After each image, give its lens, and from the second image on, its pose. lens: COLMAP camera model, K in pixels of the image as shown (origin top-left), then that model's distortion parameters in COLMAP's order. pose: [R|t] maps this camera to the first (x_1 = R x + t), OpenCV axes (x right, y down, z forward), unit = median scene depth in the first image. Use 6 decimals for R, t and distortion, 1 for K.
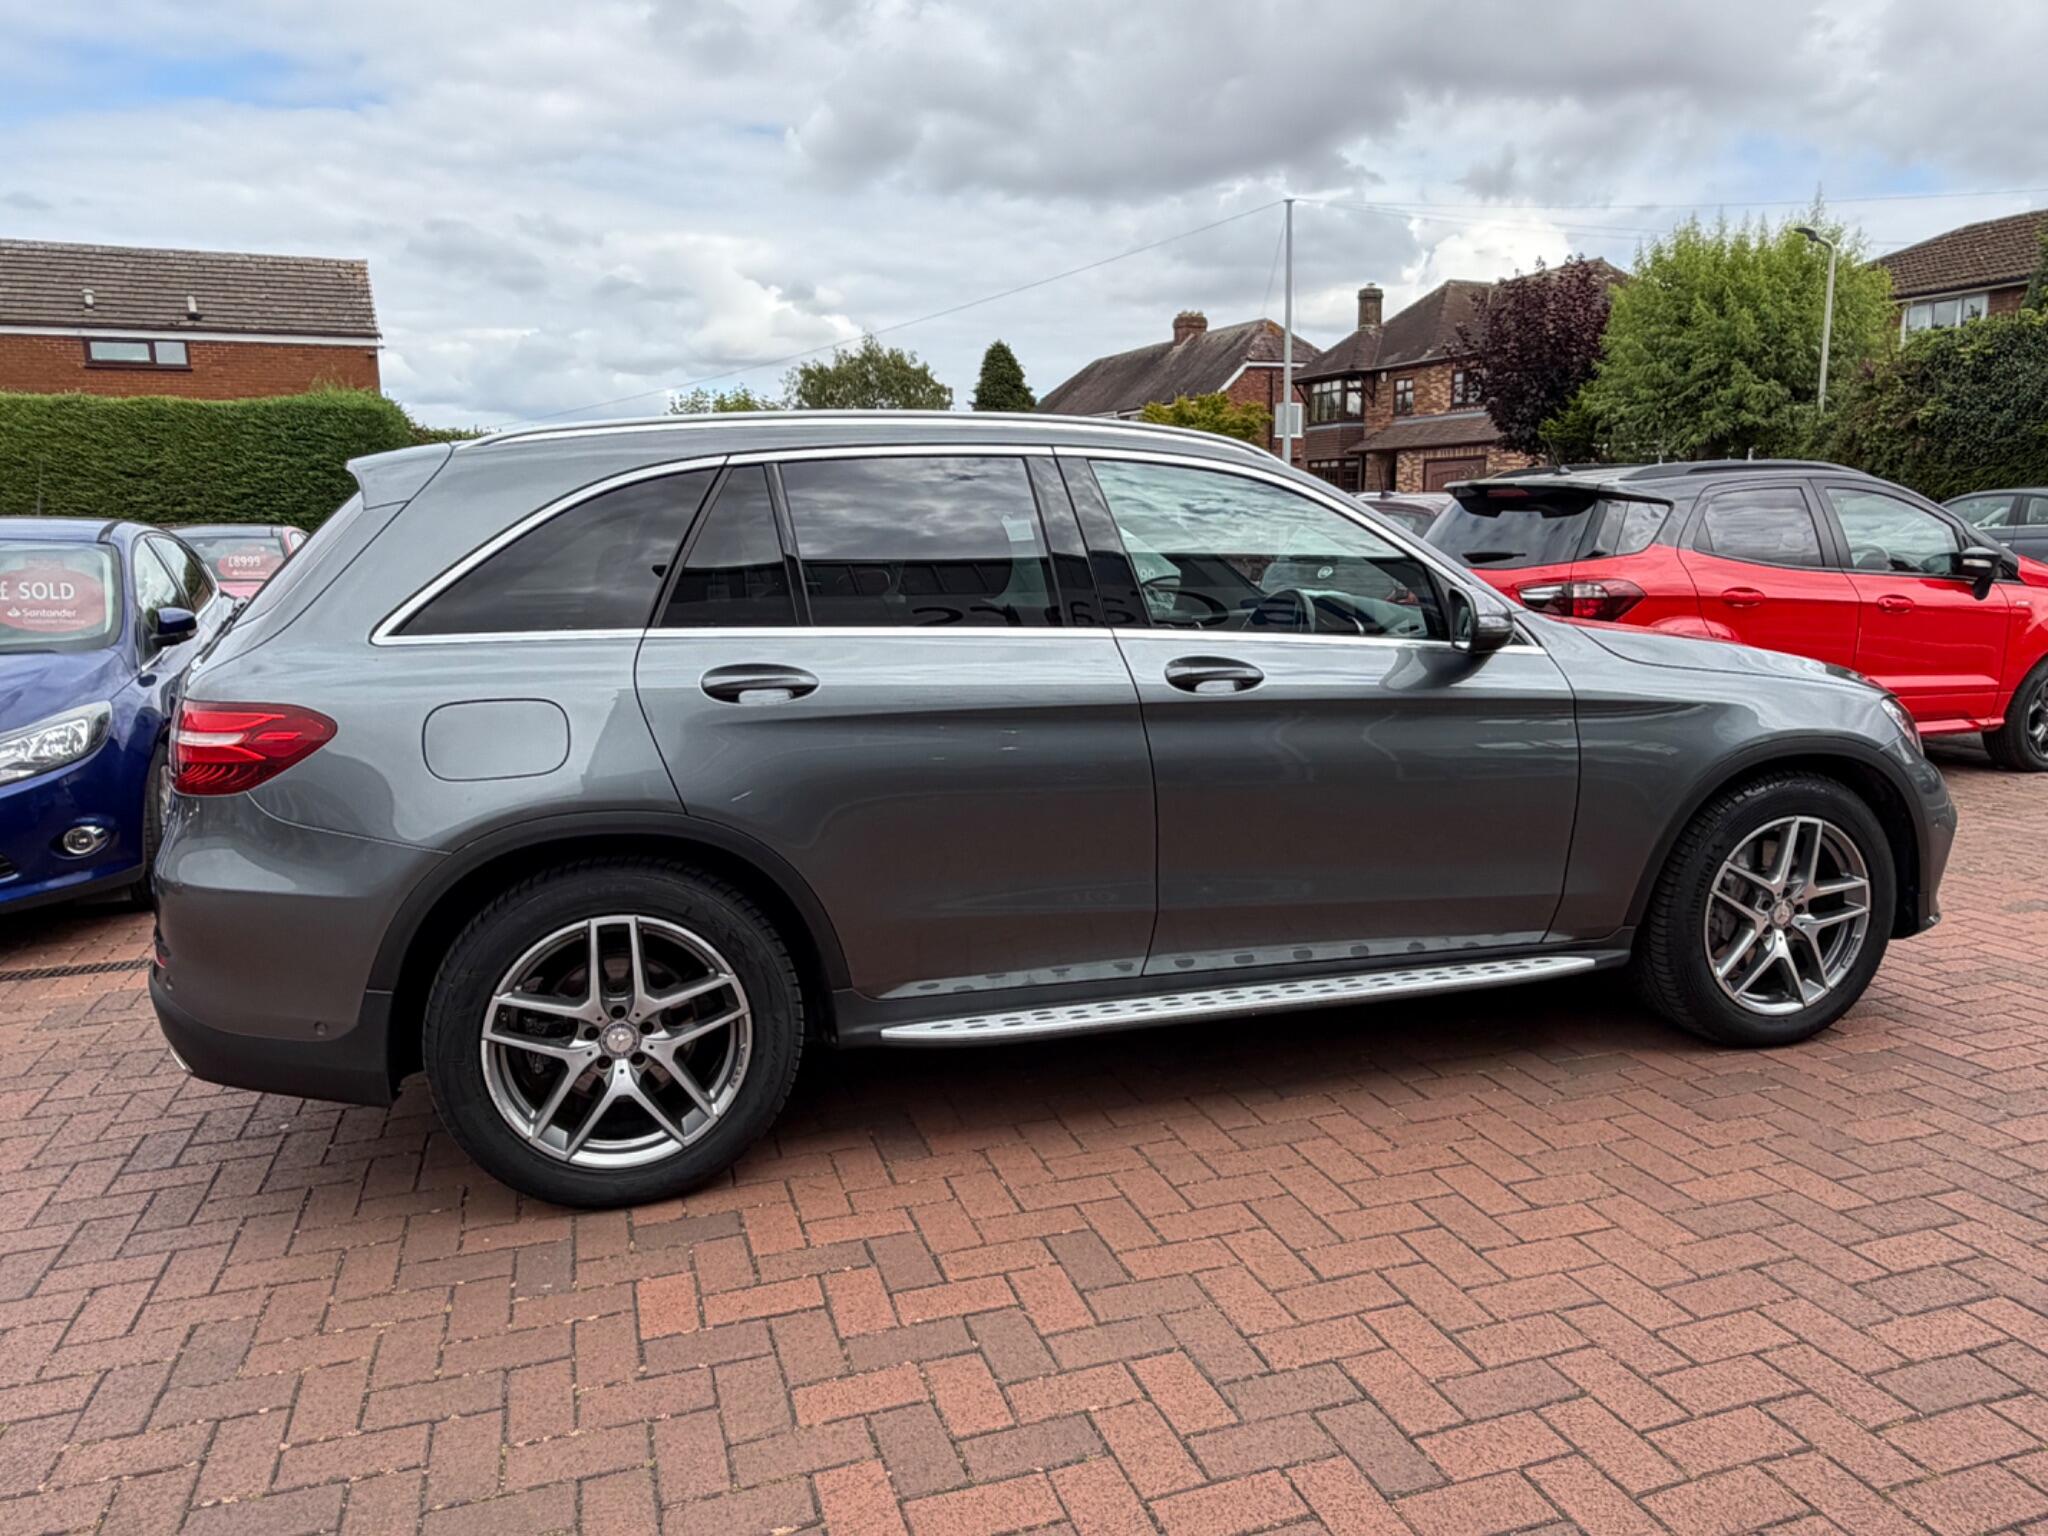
lens RADIAL K [[1395.4, 0, 1020.3], [0, 1395.4, 782.3], [0, 0, 1]] dist [-0.001176, 0.001957]
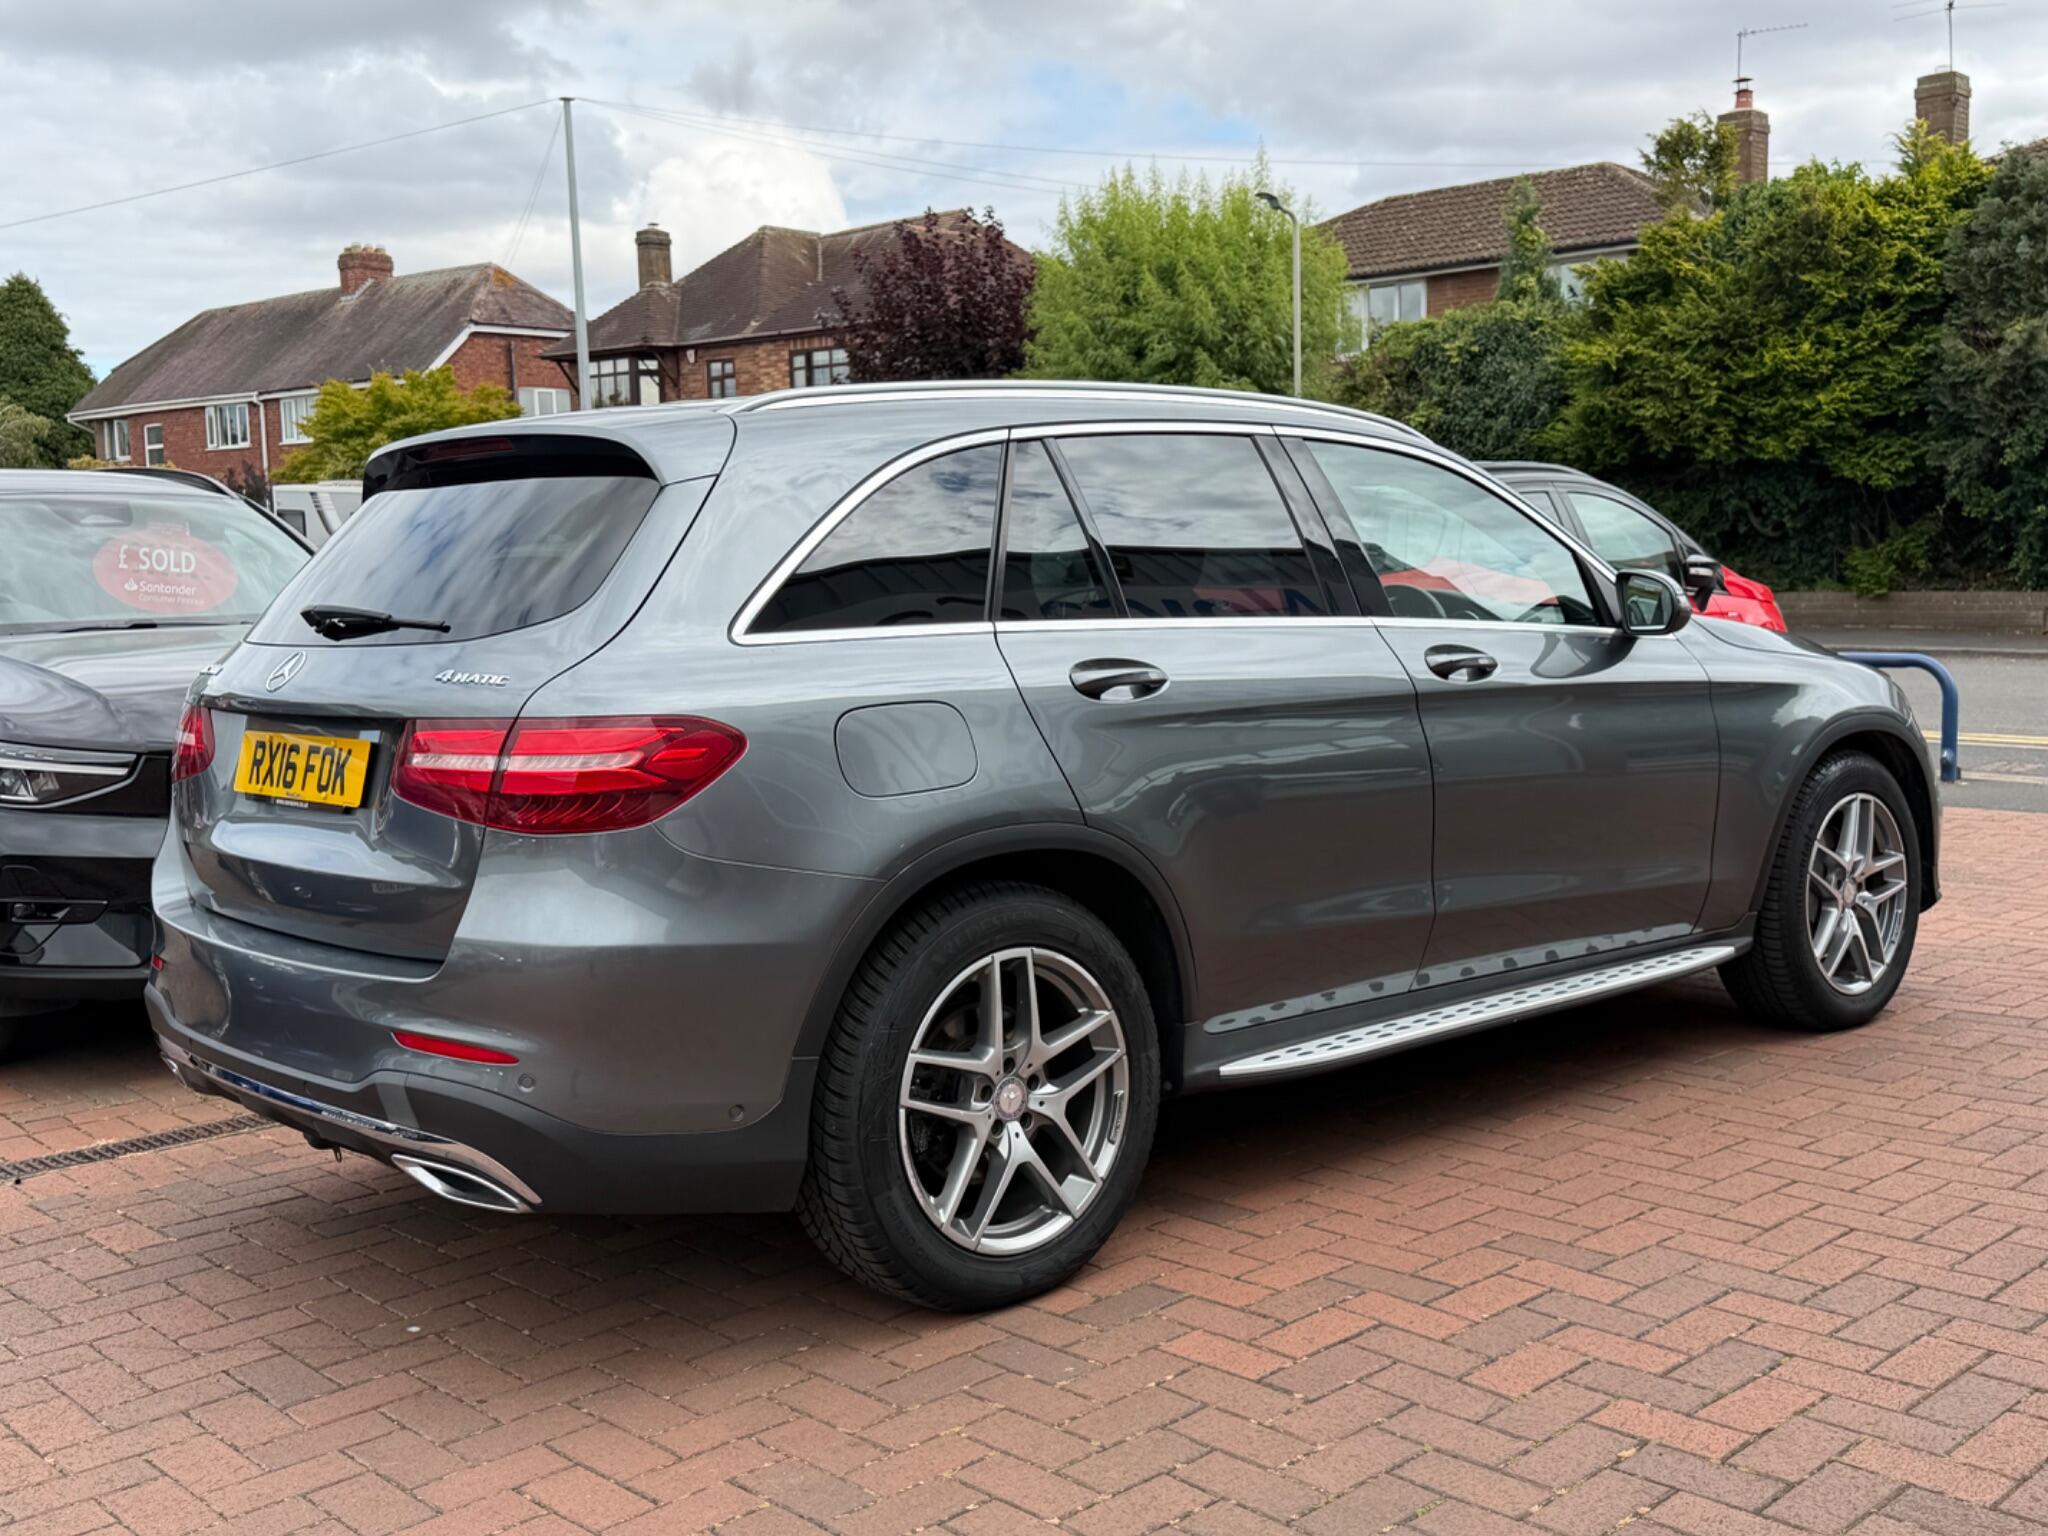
lens RADIAL K [[2092.4, 0, 1024.0], [0, 2092.4, 768.0], [0, 0, 1]] dist [0.199996, -0.459235]
pose [[0.901718, -0.052154, 0.429167, -0.619416], [0.090251, 0.993534, -0.068887, 0.055378], [-0.422799, 0.100849, 0.900594, -0.137120]]
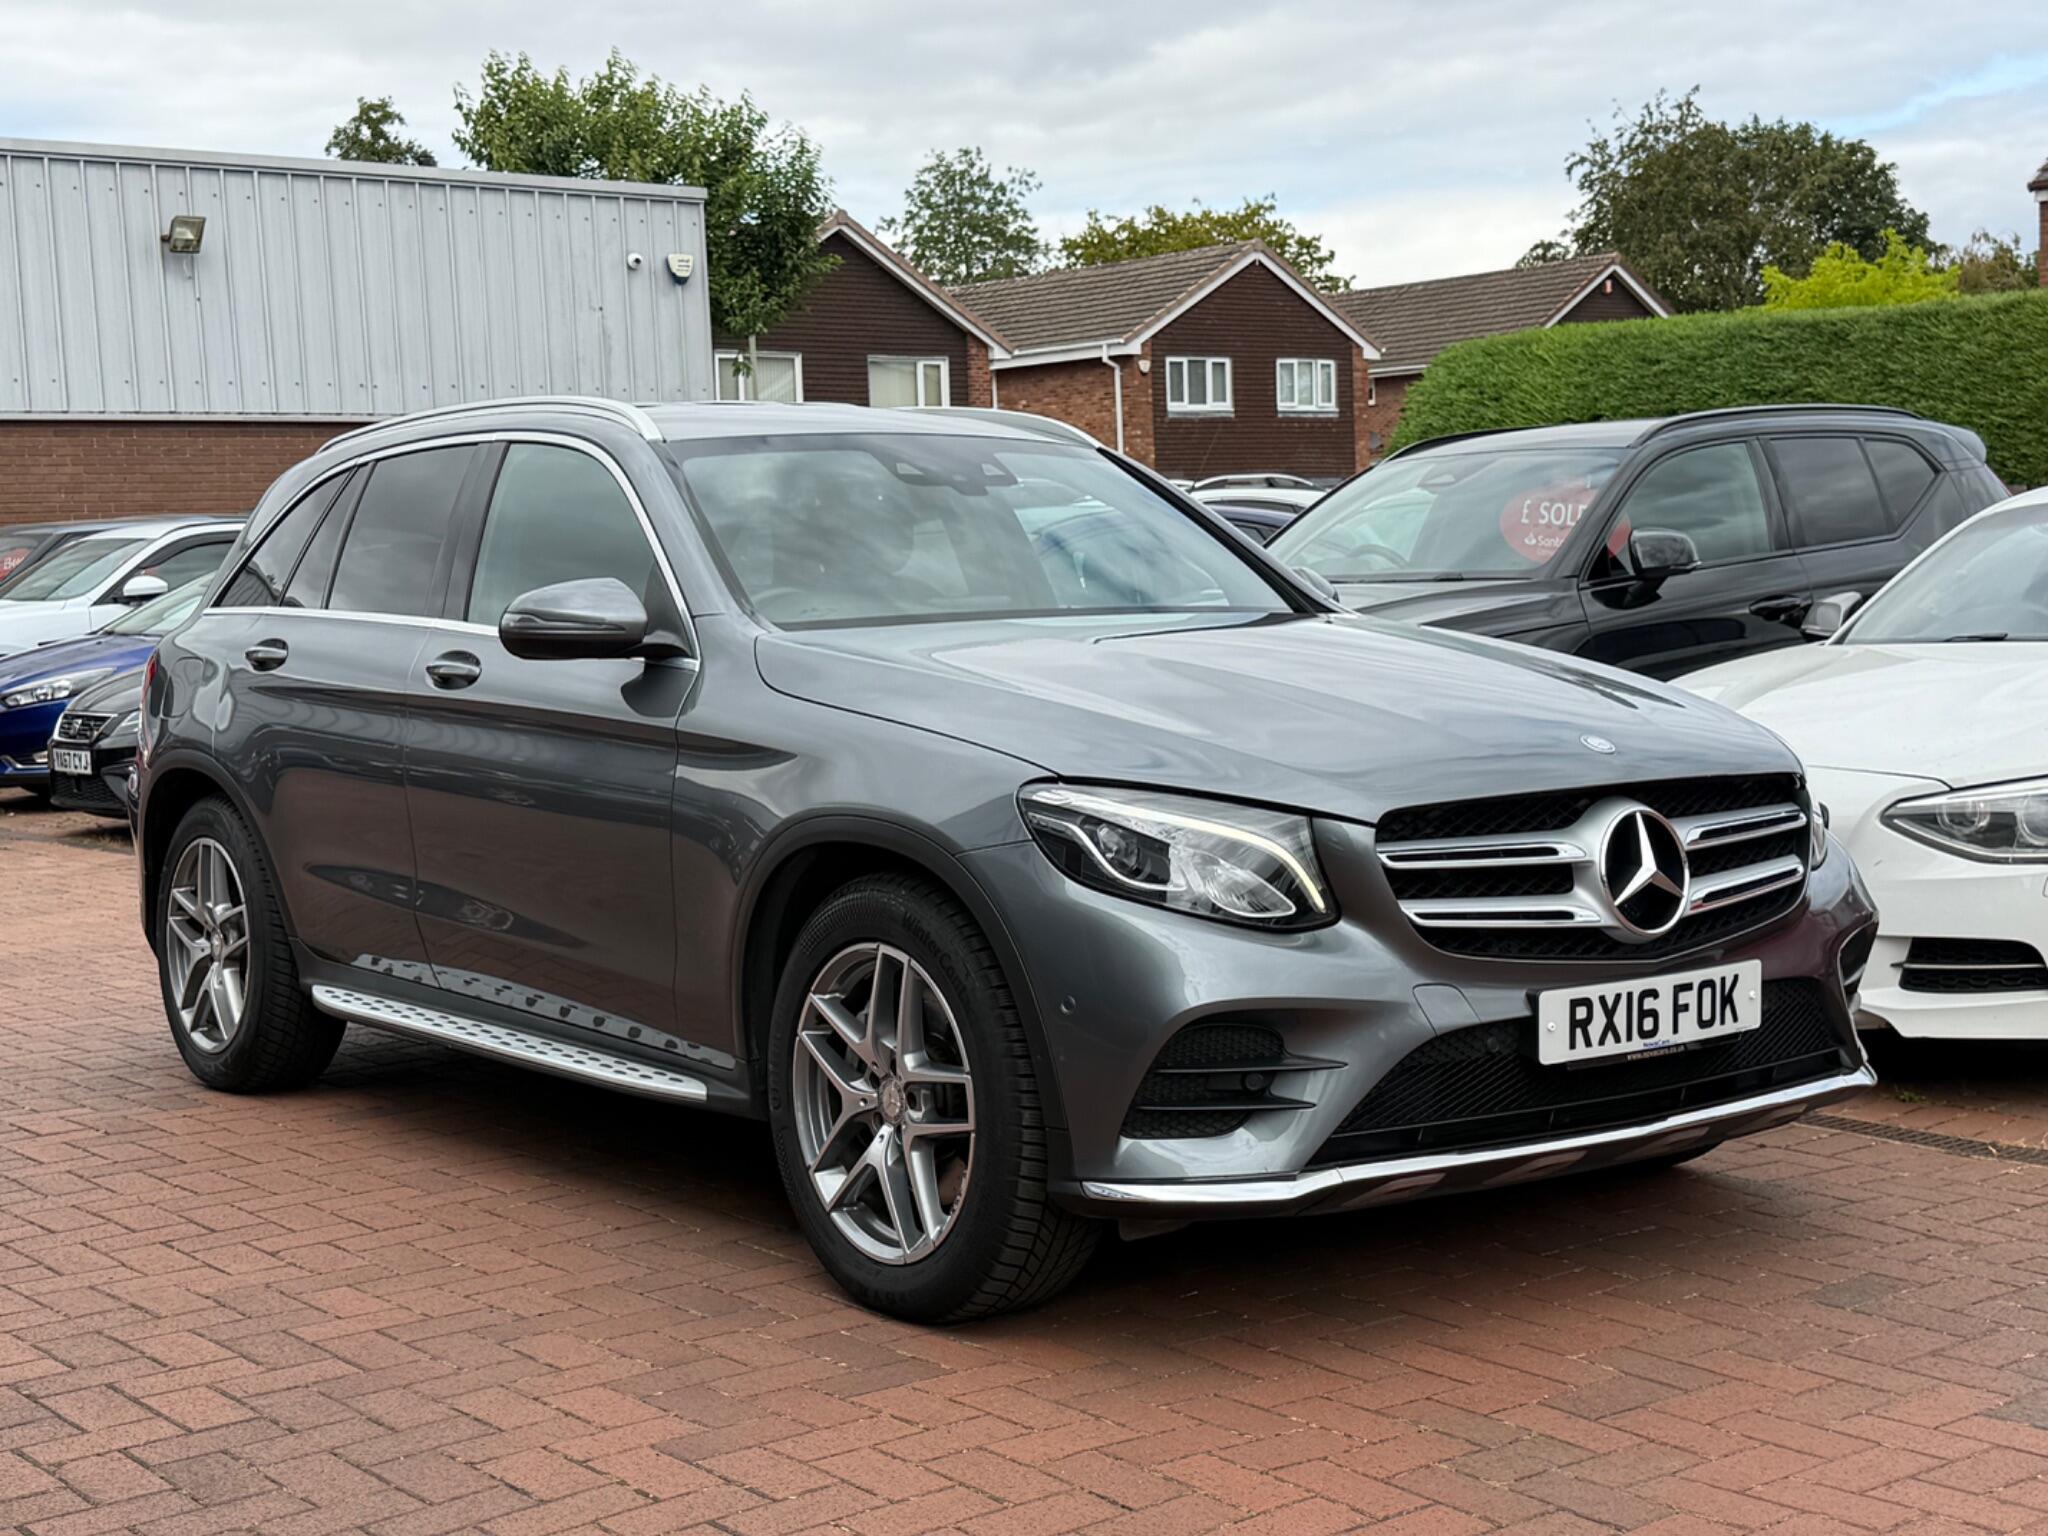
lens RADIAL K [[2785.8, 0, 1024.0], [0, 2785.8, 768.0], [0, 0, 1]] dist [0.188822, -0.343151]
pose [[0.363048, 0.070263, -0.929117, 1.667980], [-0.143498, 0.989473, 0.018756, -0.083691], [0.920654, 0.126517, 0.369309, 0.545528]]
